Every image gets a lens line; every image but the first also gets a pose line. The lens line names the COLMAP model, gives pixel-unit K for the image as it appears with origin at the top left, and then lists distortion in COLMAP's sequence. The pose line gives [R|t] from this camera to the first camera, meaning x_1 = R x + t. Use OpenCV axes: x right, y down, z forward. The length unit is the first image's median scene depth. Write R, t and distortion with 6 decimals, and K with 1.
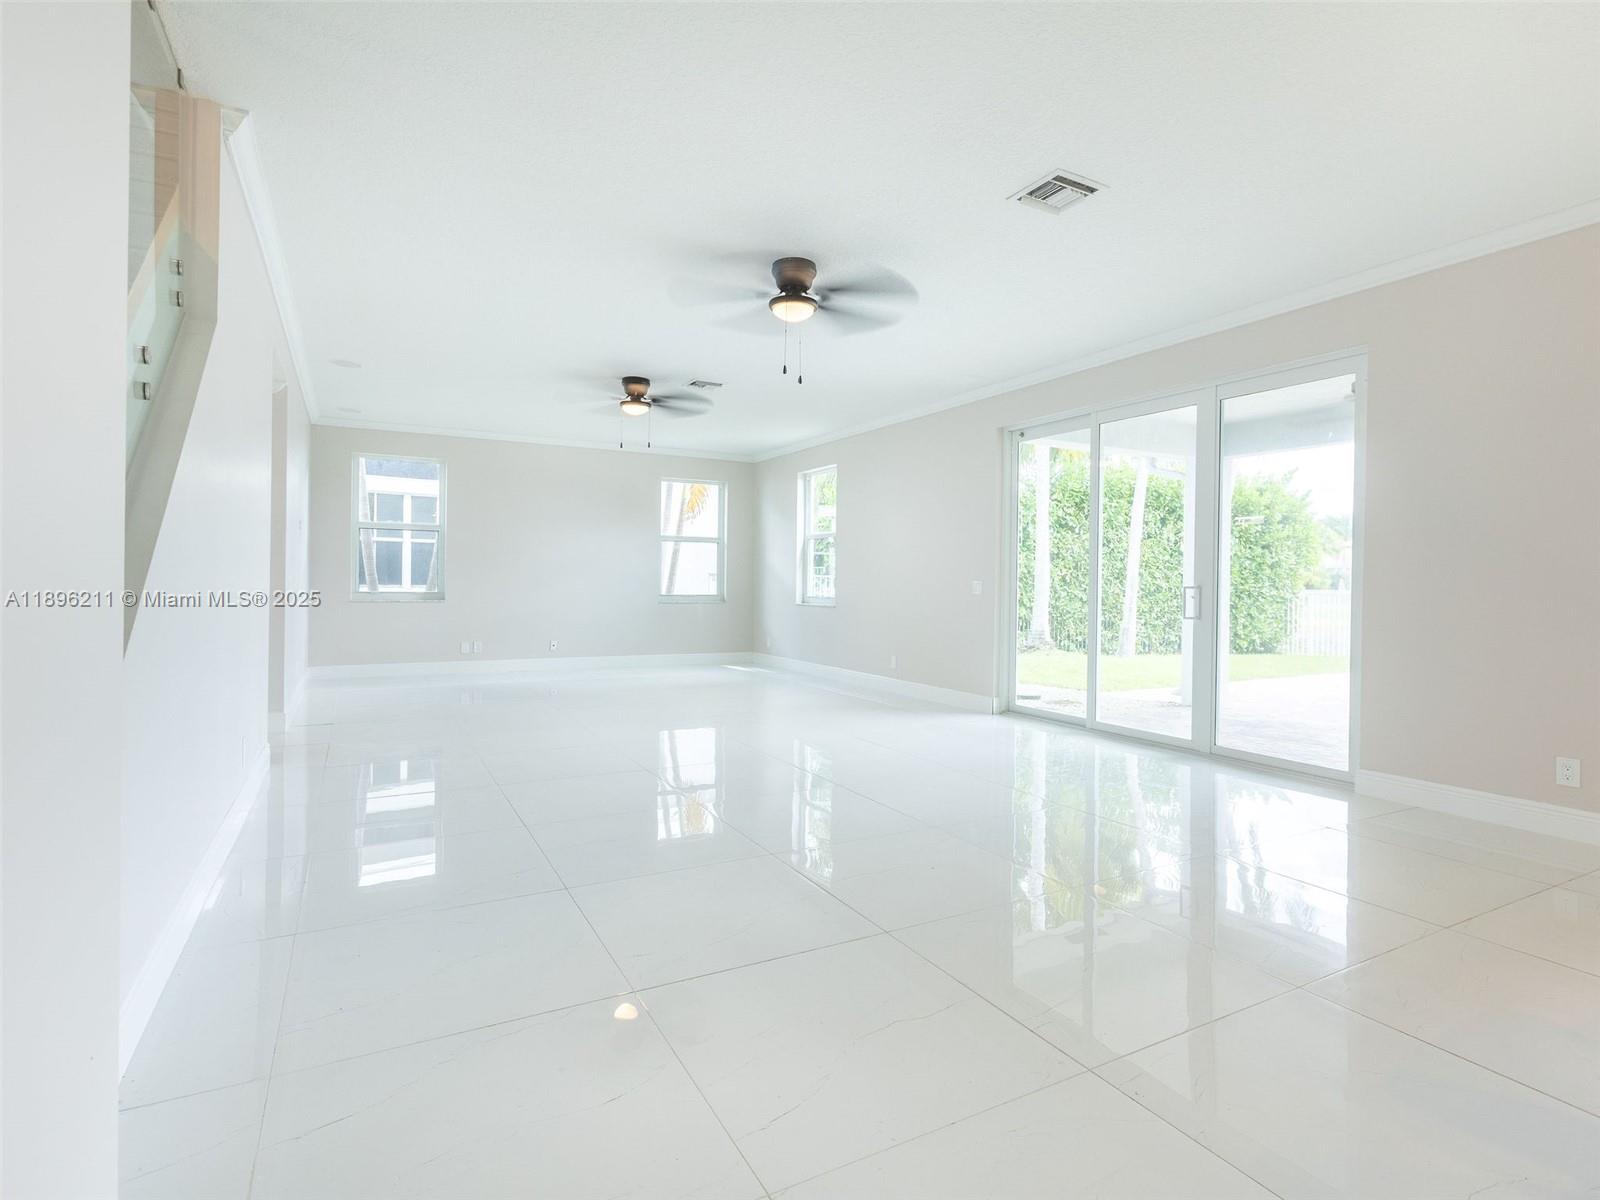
lens RADIAL K [[816.7, 0, 796.8], [0, 816.7, 593.7], [0, 0, 1]] dist [-0.002066, 0.000029]
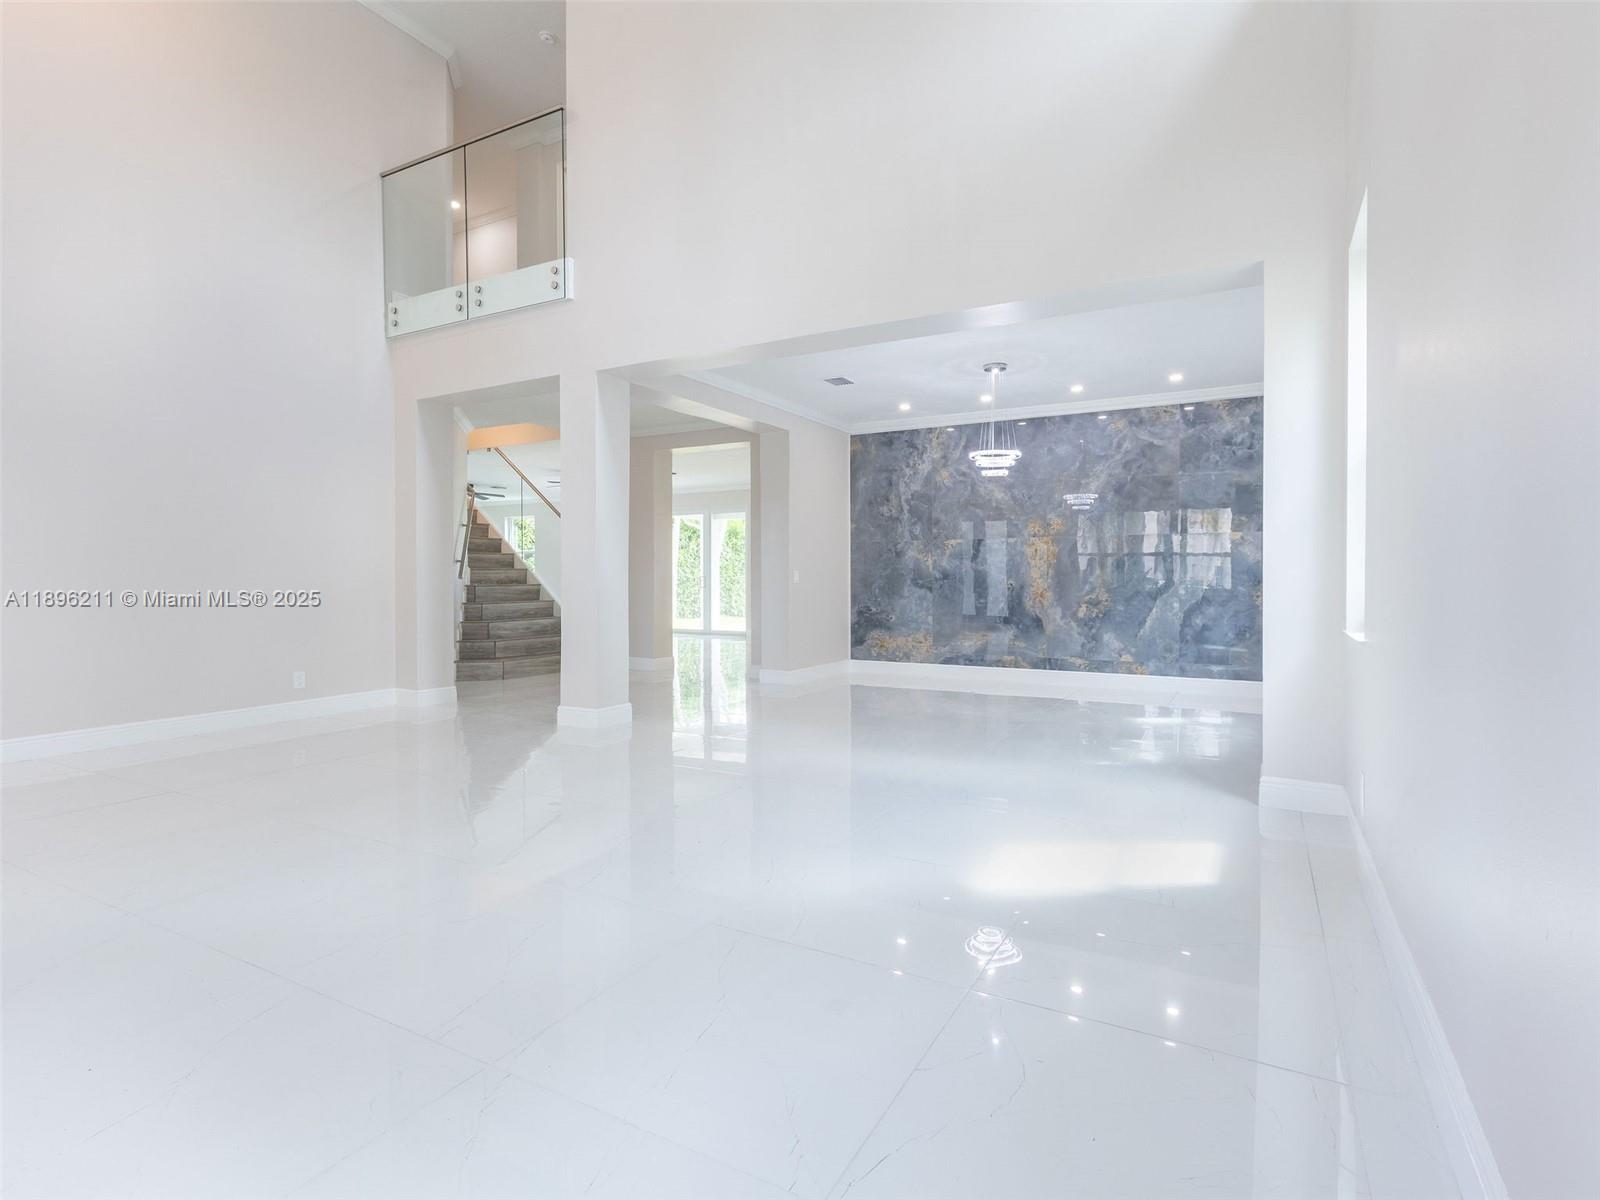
lens RADIAL K [[816.7, 0, 800.4], [0, 816.7, 597.4], [0, 0, 1]] dist [-0.002066, 0.000029]
pose [[0.846910, -0.024584, 0.531168, -0.236531], [0.018731, 0.999690, 0.016404, 0.007426], [-0.531407, -0.003944, 0.847108, -0.507363]]
